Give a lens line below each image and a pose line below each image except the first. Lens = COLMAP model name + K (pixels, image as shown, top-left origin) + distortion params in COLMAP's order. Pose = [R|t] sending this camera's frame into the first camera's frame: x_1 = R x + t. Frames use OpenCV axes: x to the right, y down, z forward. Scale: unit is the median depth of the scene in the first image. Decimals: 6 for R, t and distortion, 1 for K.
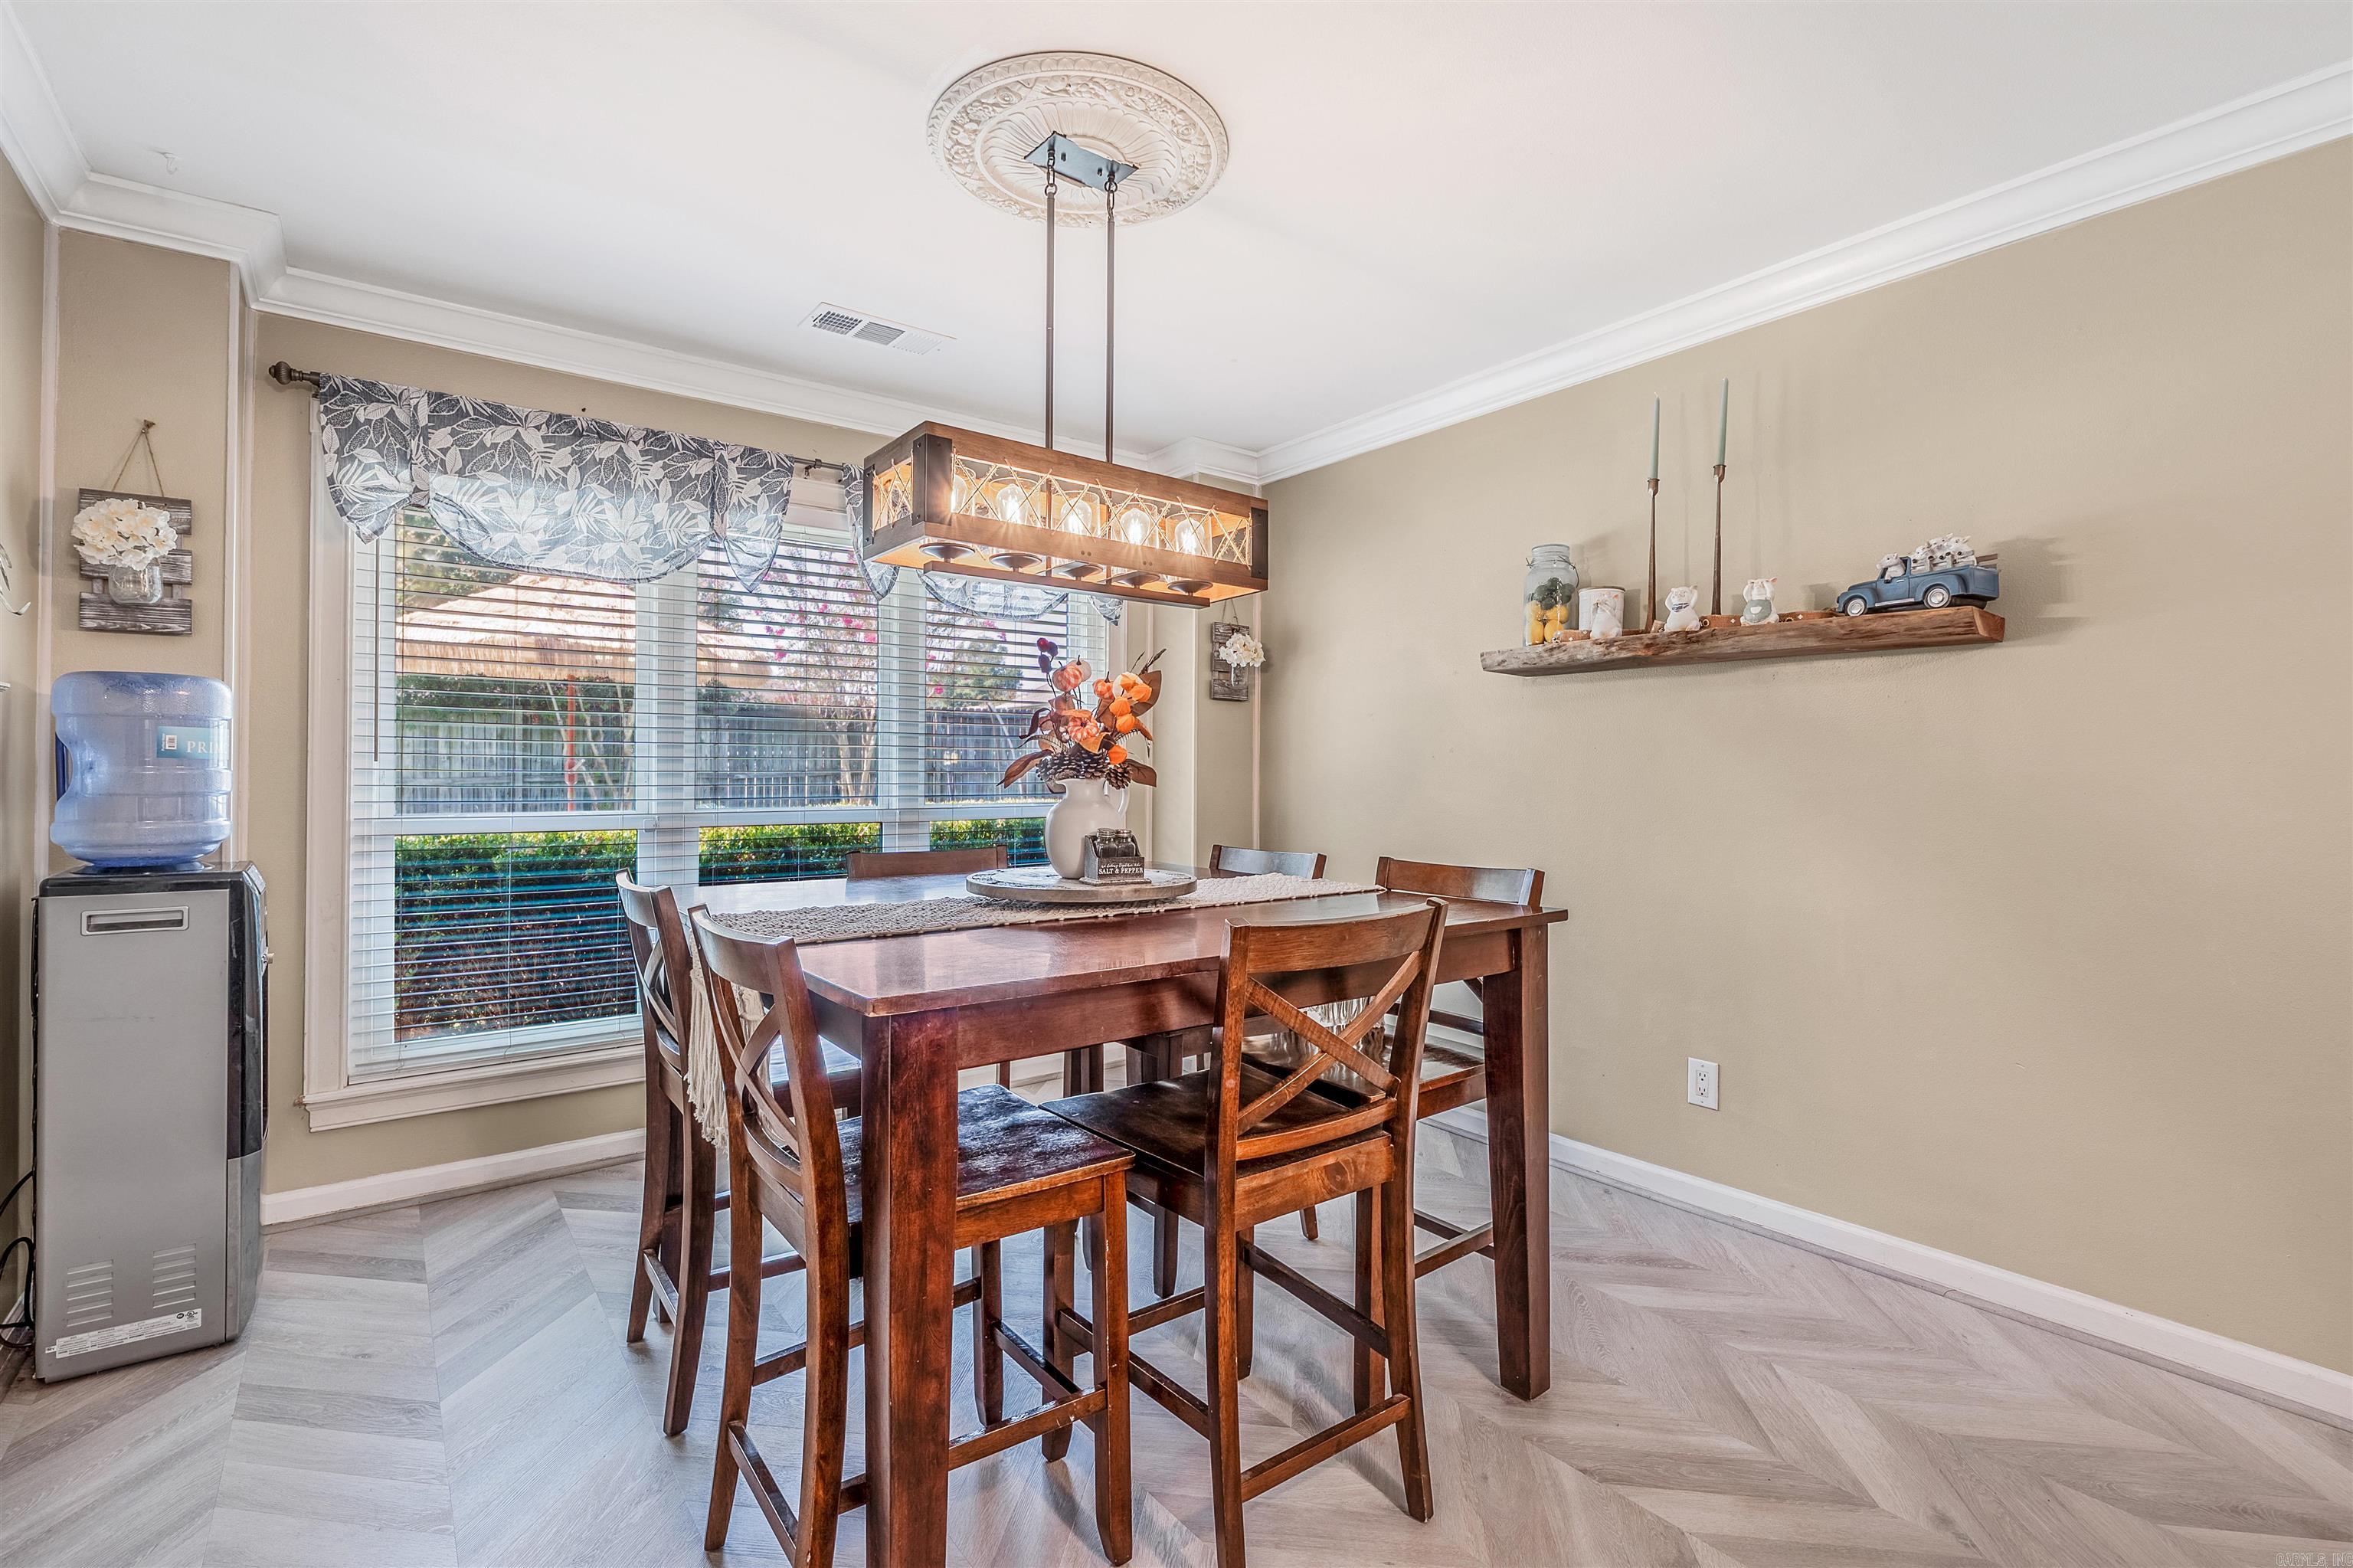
lens RADIAL K [[1074.9, 0, 1176.5], [0, 1074.9, 784.0], [0, 0, 1]] dist [-0.001753, -0.000396]
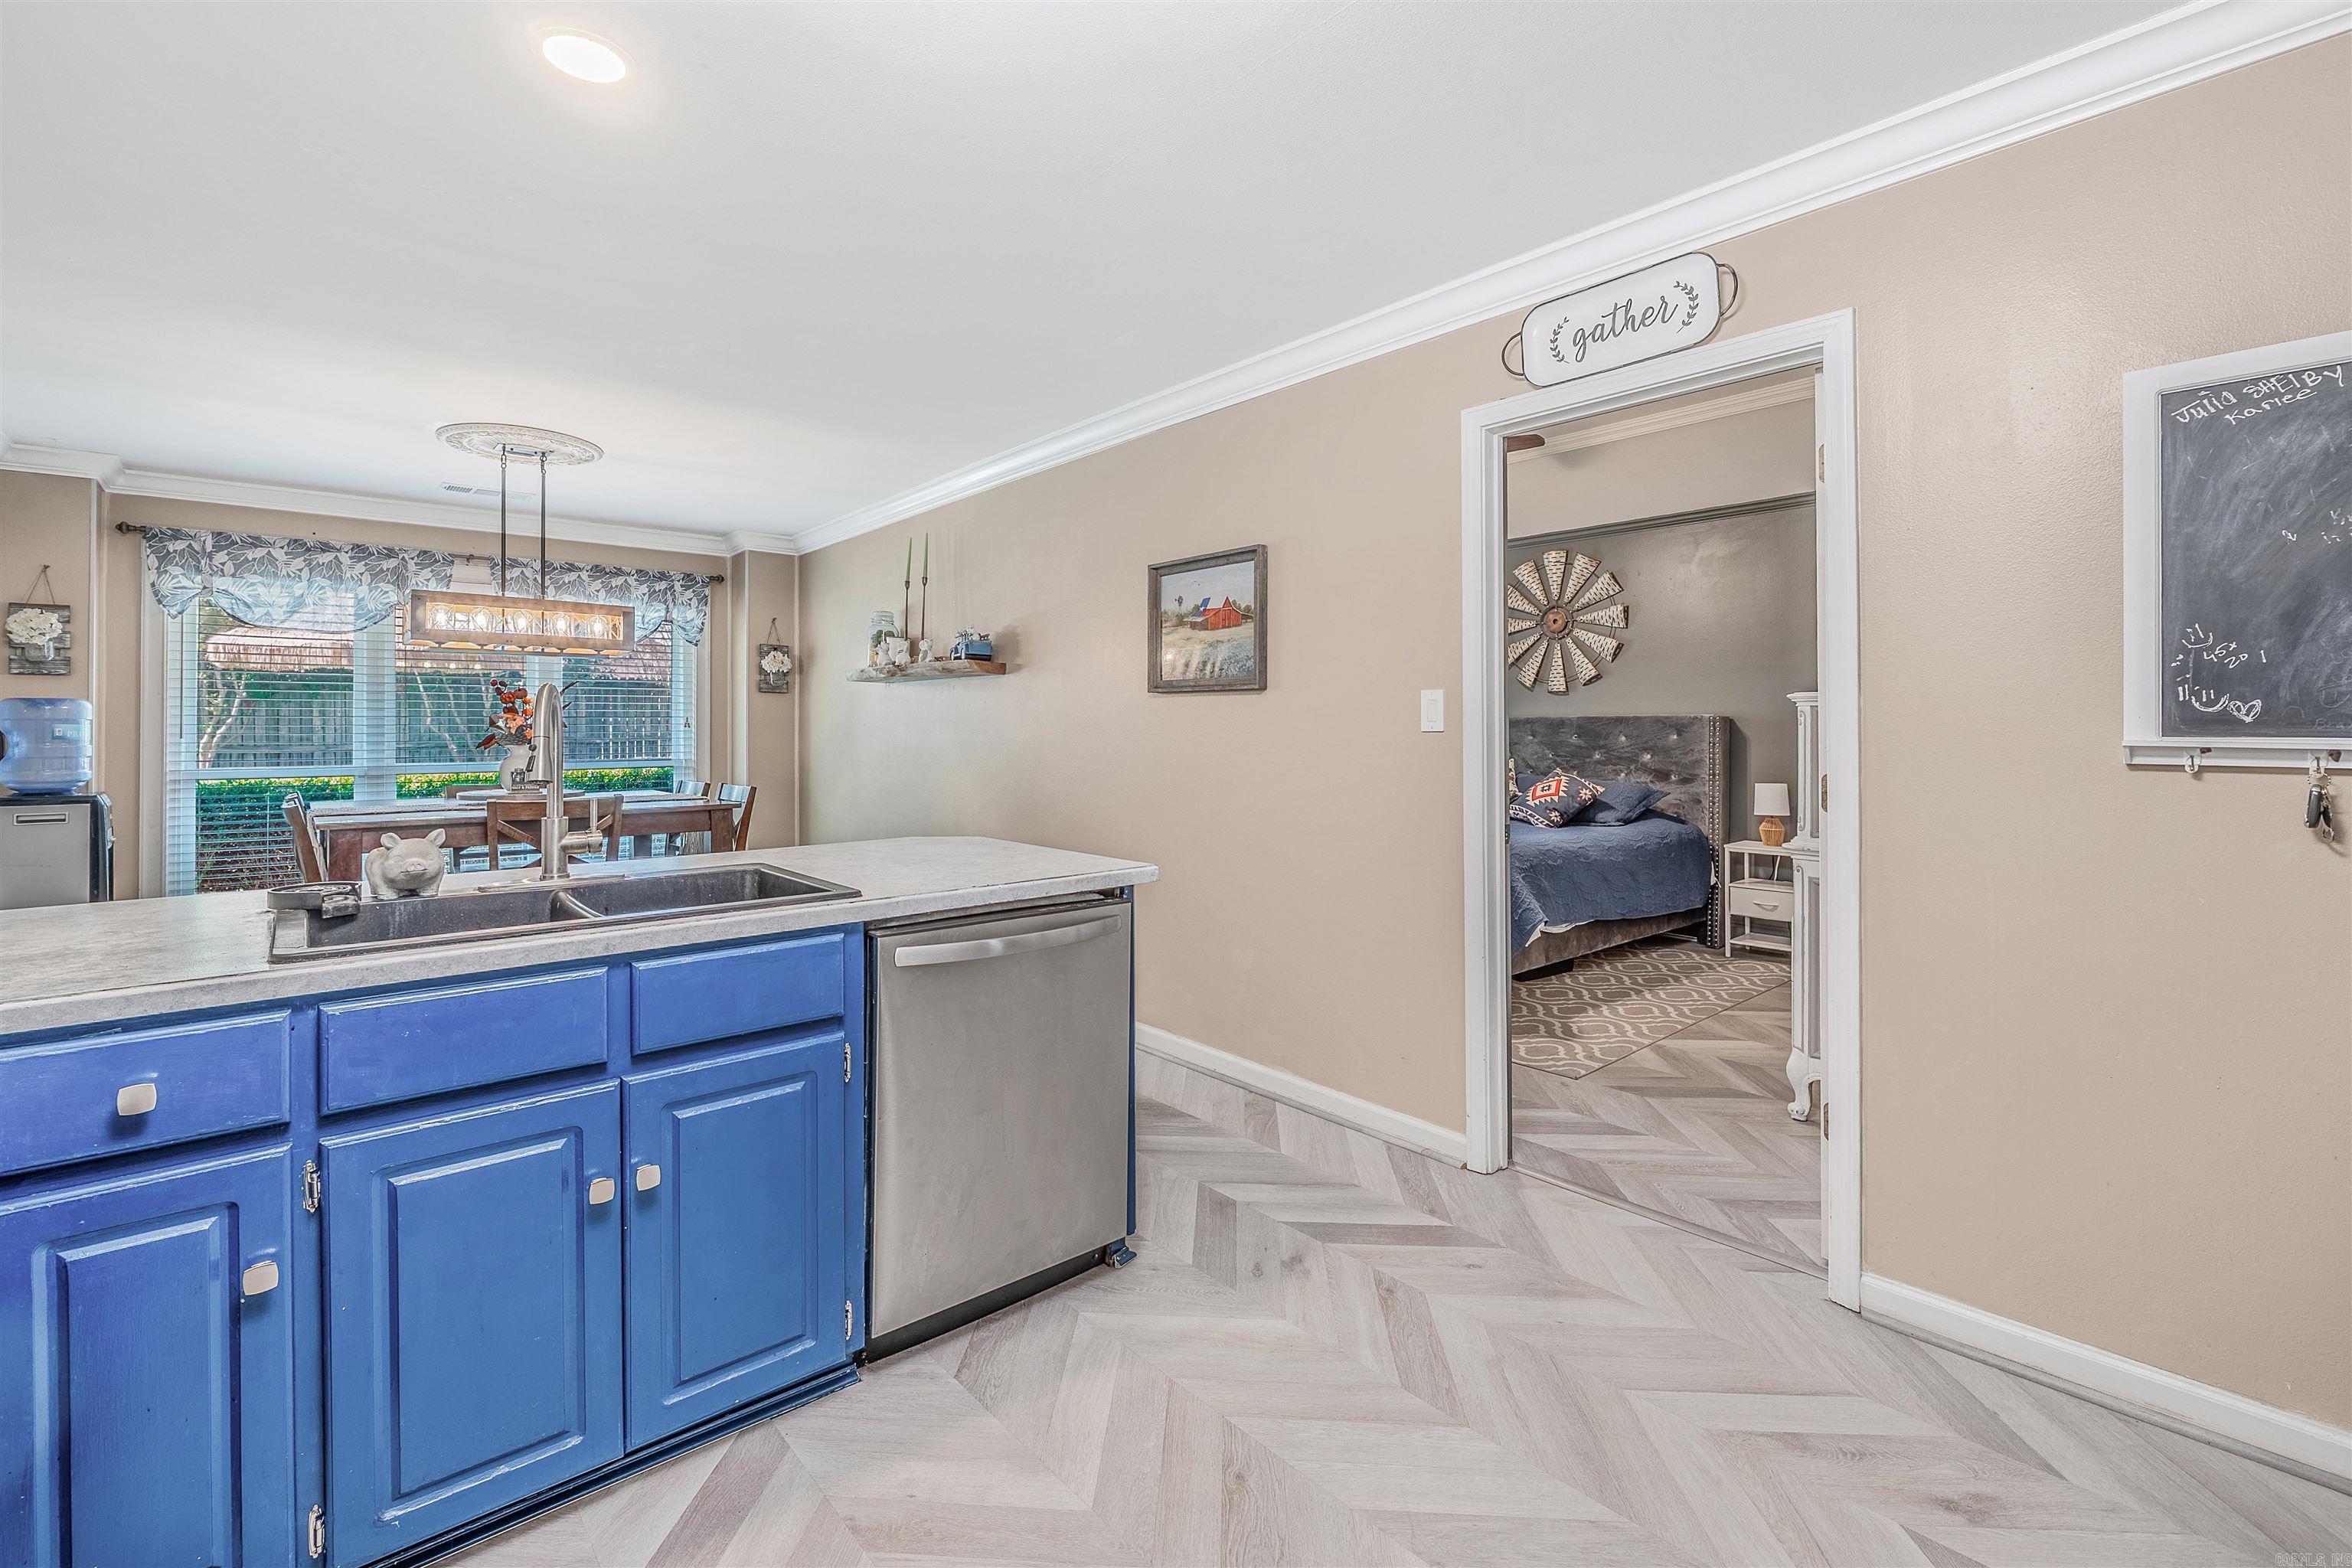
lens RADIAL K [[1025.1, 0, 1165.9], [0, 1025.1, 737.2], [0, 0, 1]] dist [-0.003680, -0.000472]
pose [[0.997683, -0.009263, 0.067397, 0.793086], [0.009490, 0.999950, -0.003040, -0.002563], [-0.067366, 0.003672, 0.997722, -0.827673]]
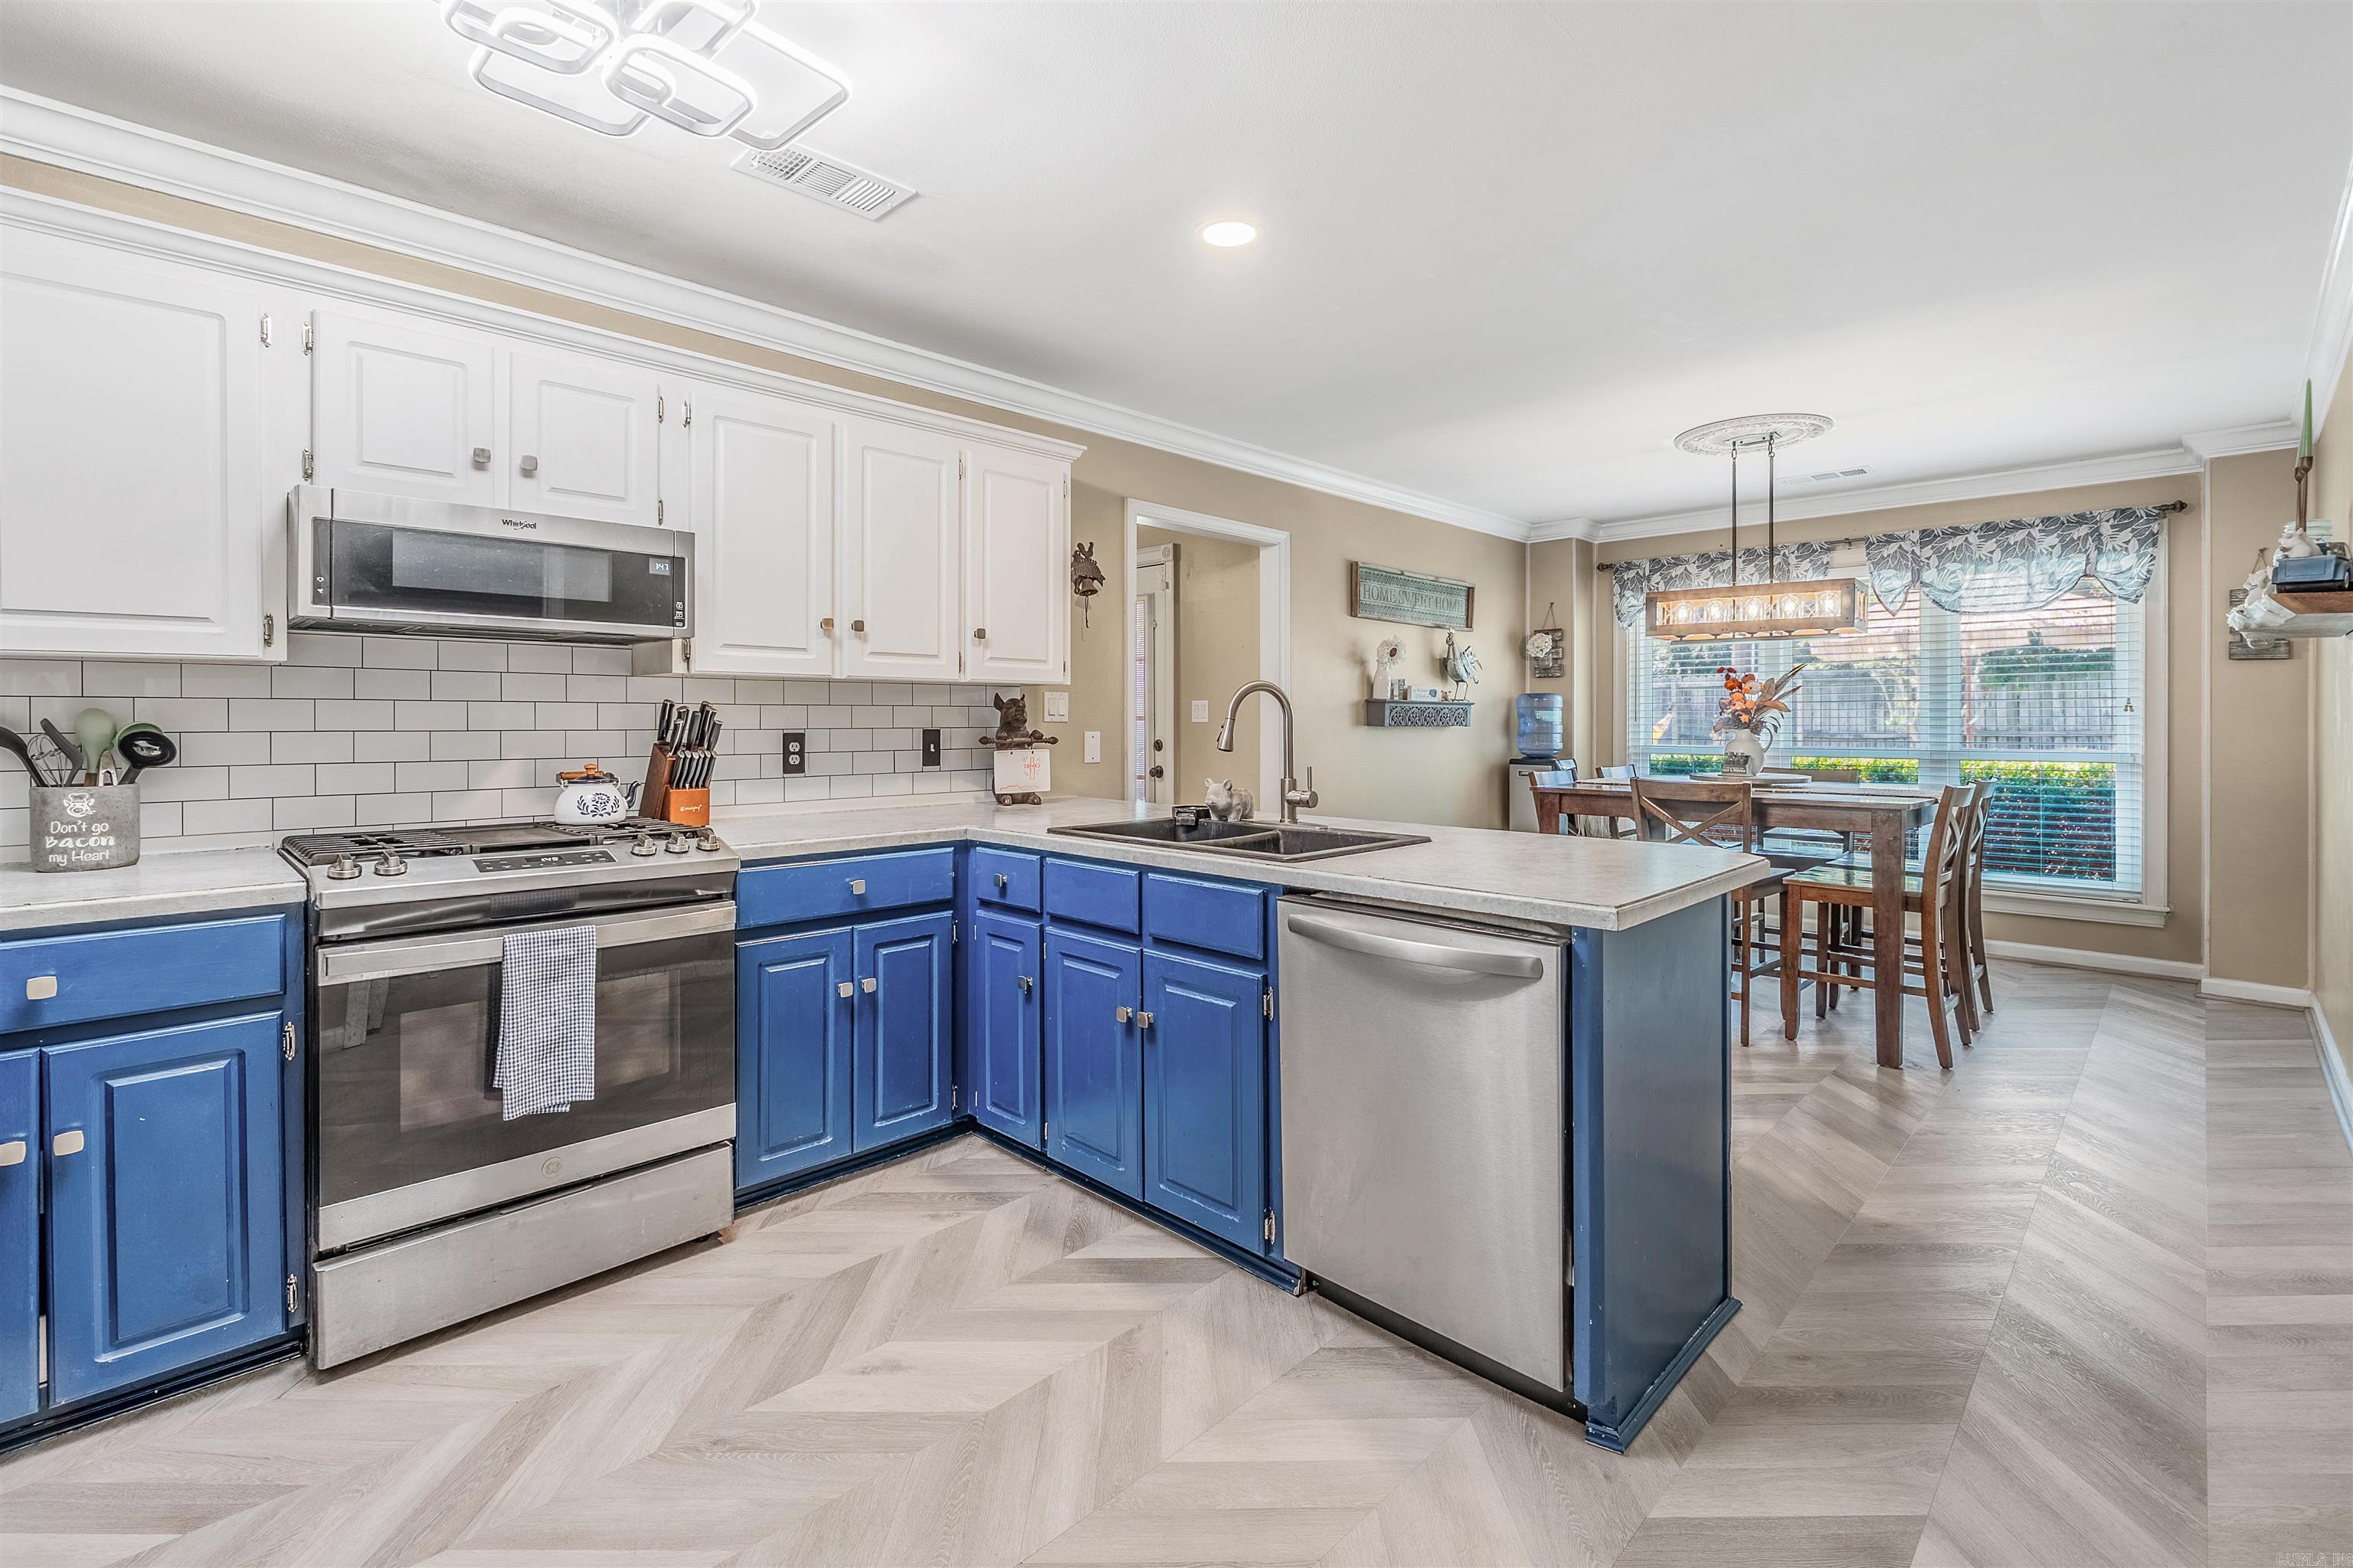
lens RADIAL K [[1044.3, 0, 1172.7], [0, 1044.3, 720.4], [0, 0, 1]] dist [-0.002130, -0.000154]
pose [[0.144950, -0.003722, -0.989432, 1.392105], [-0.008779, 0.999949, -0.005048, -0.002088], [0.989400, 0.009418, 0.144910, -0.336618]]
